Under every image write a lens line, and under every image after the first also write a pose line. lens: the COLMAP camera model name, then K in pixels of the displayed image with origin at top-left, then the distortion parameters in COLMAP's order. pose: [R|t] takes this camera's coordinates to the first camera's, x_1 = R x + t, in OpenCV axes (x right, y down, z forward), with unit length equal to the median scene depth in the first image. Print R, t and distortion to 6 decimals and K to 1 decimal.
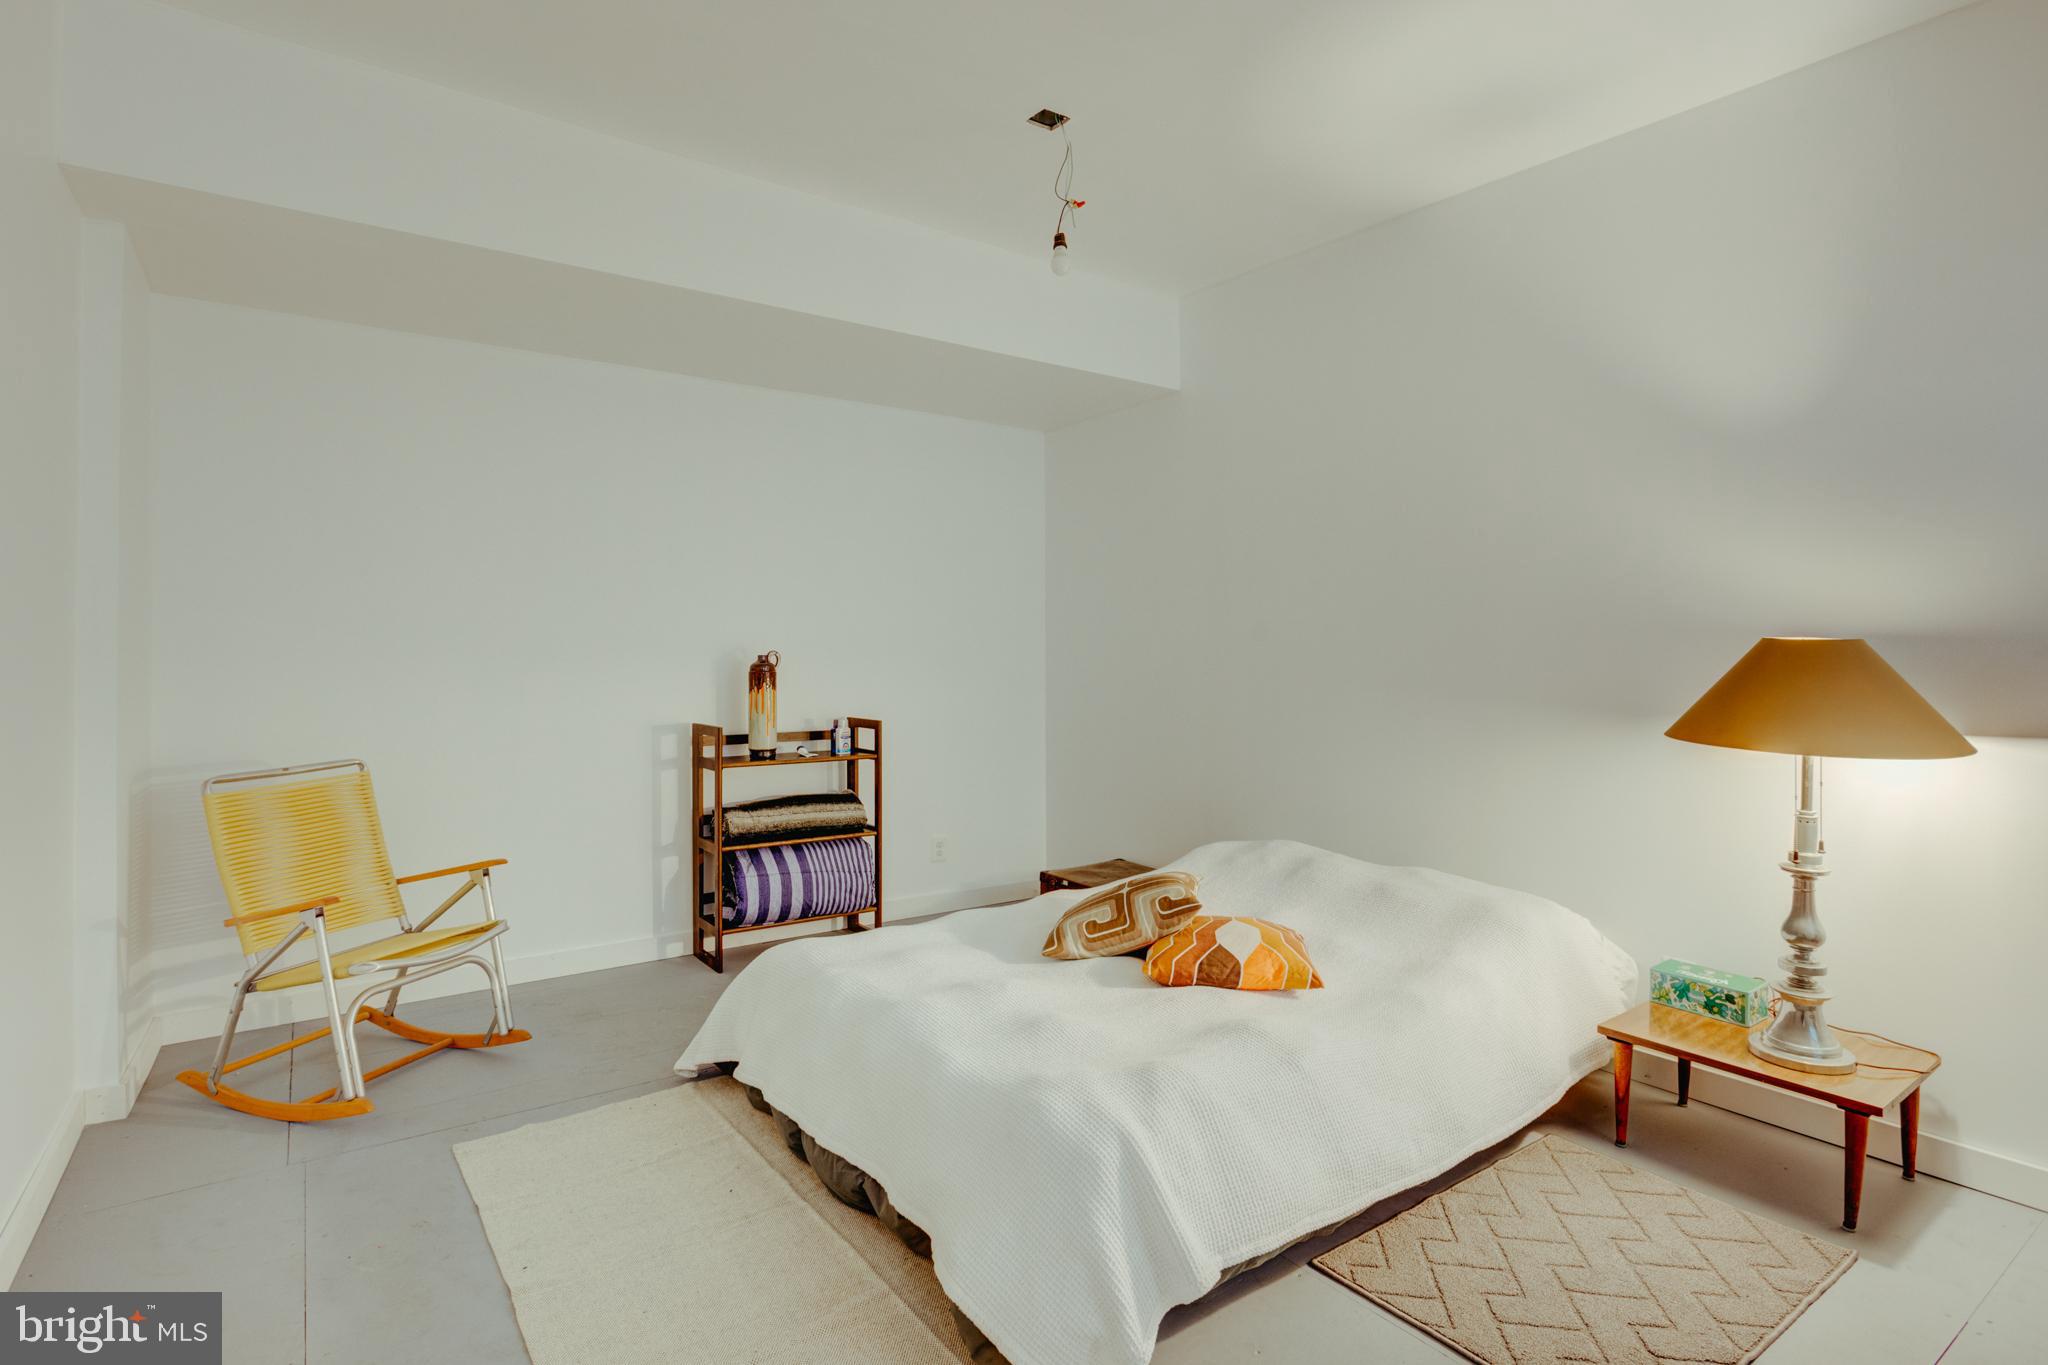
lens RADIAL K [[1024.5, 0, 1017.1], [0, 1024.5, 657.1], [0, 0, 1]] dist [-0.020054, 0.011286]
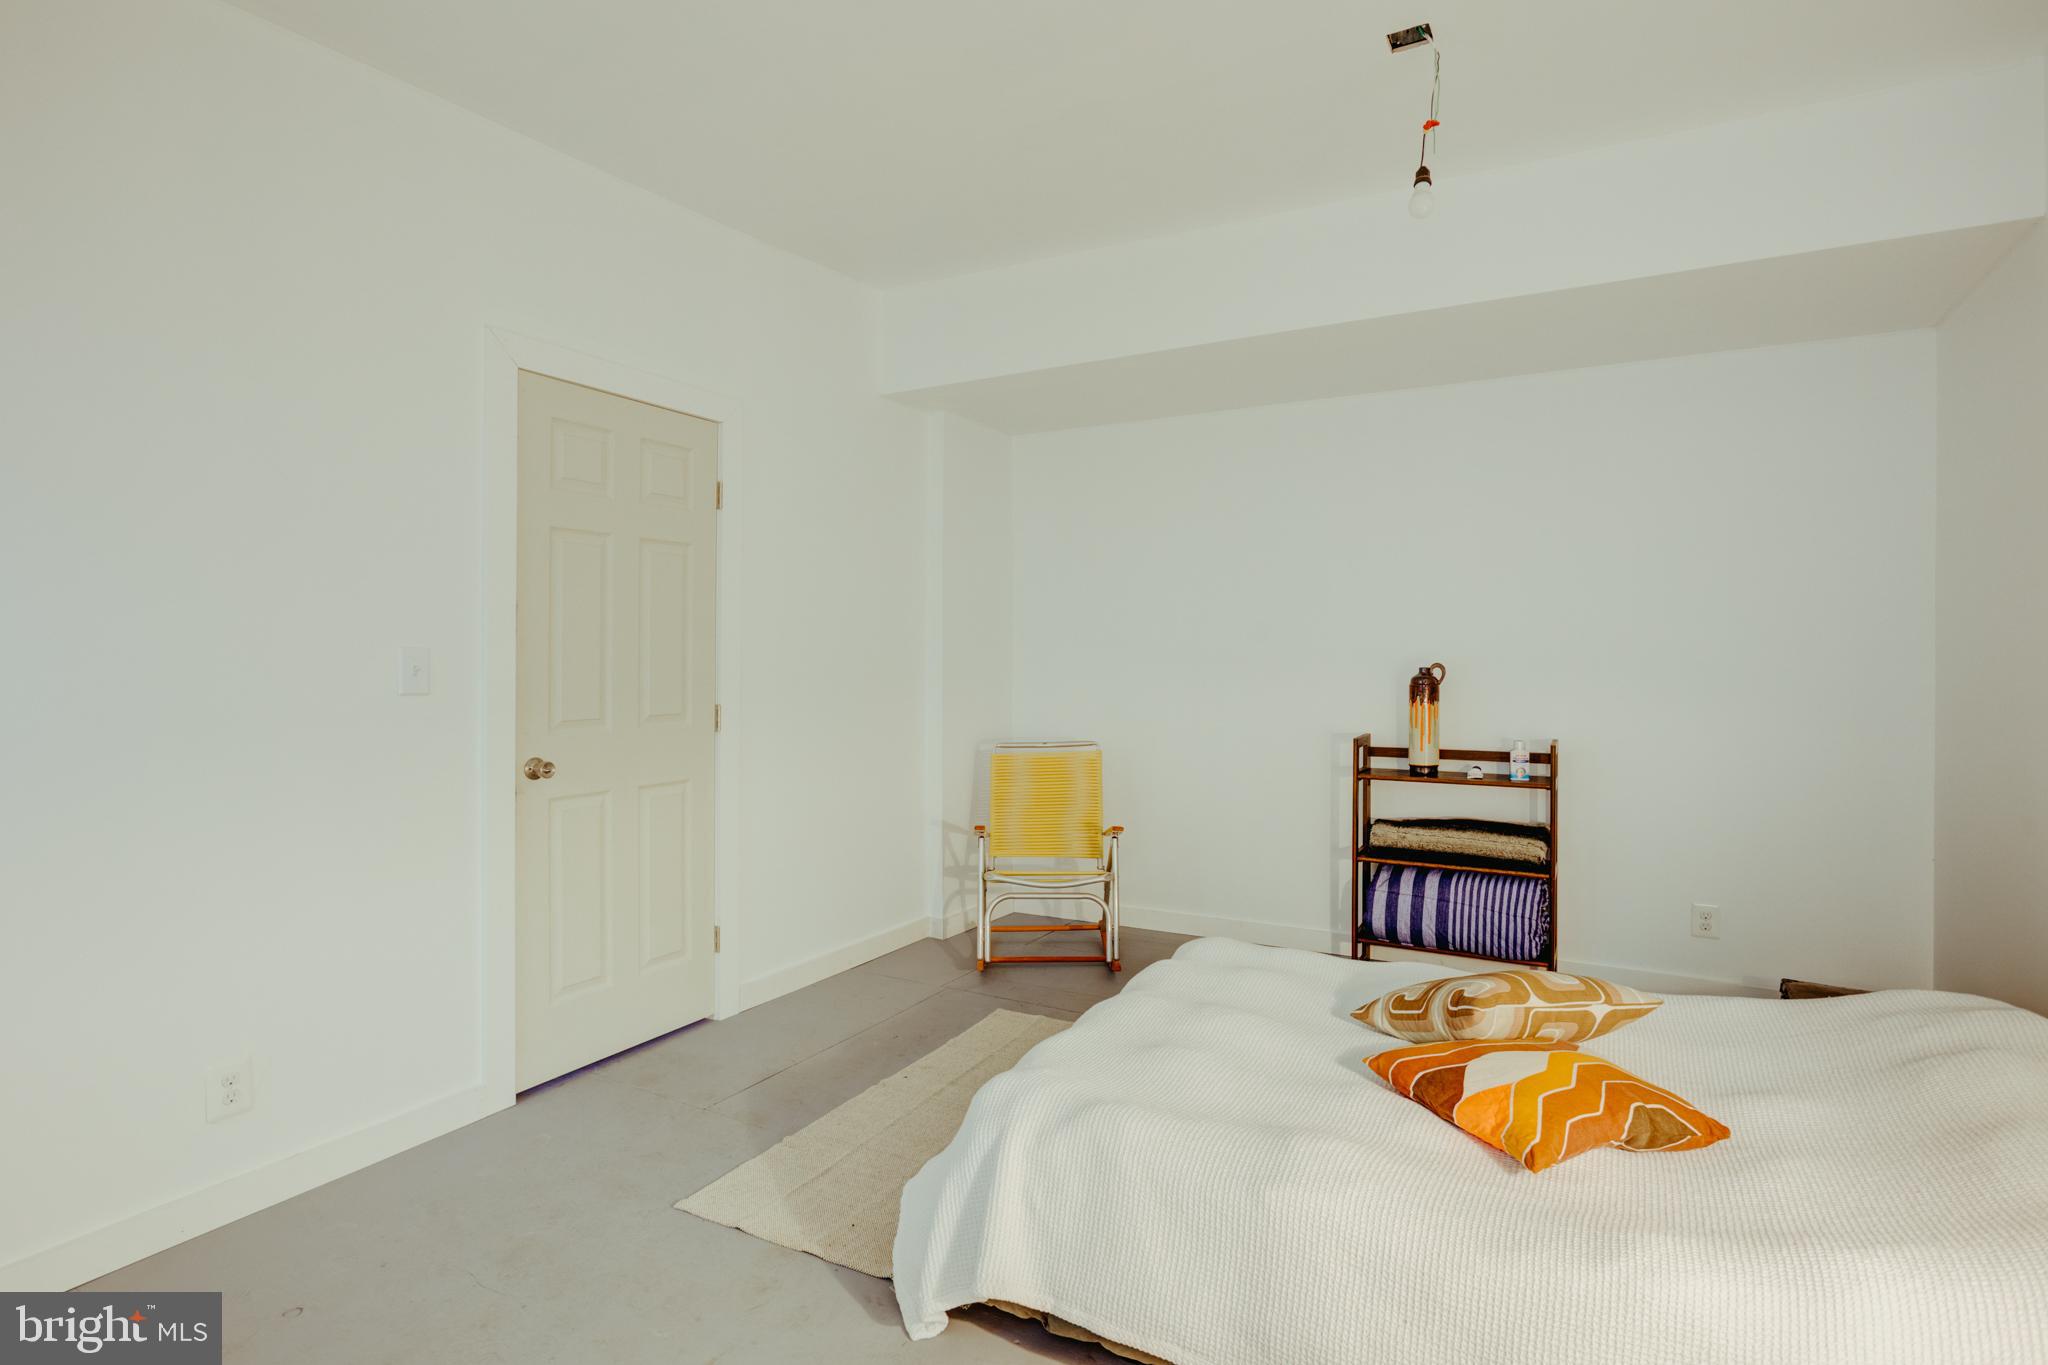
lens RADIAL K [[1024.5, 0, 1017.1], [0, 1024.5, 657.1], [0, 0, 1]] dist [-0.020054, 0.011286]
pose [[0.432769, -0.001942, -0.901503, 0.462554], [-0.002263, 0.999992, -0.003240, -0.007909], [0.901502, 0.003442, 0.432761, 0.245564]]
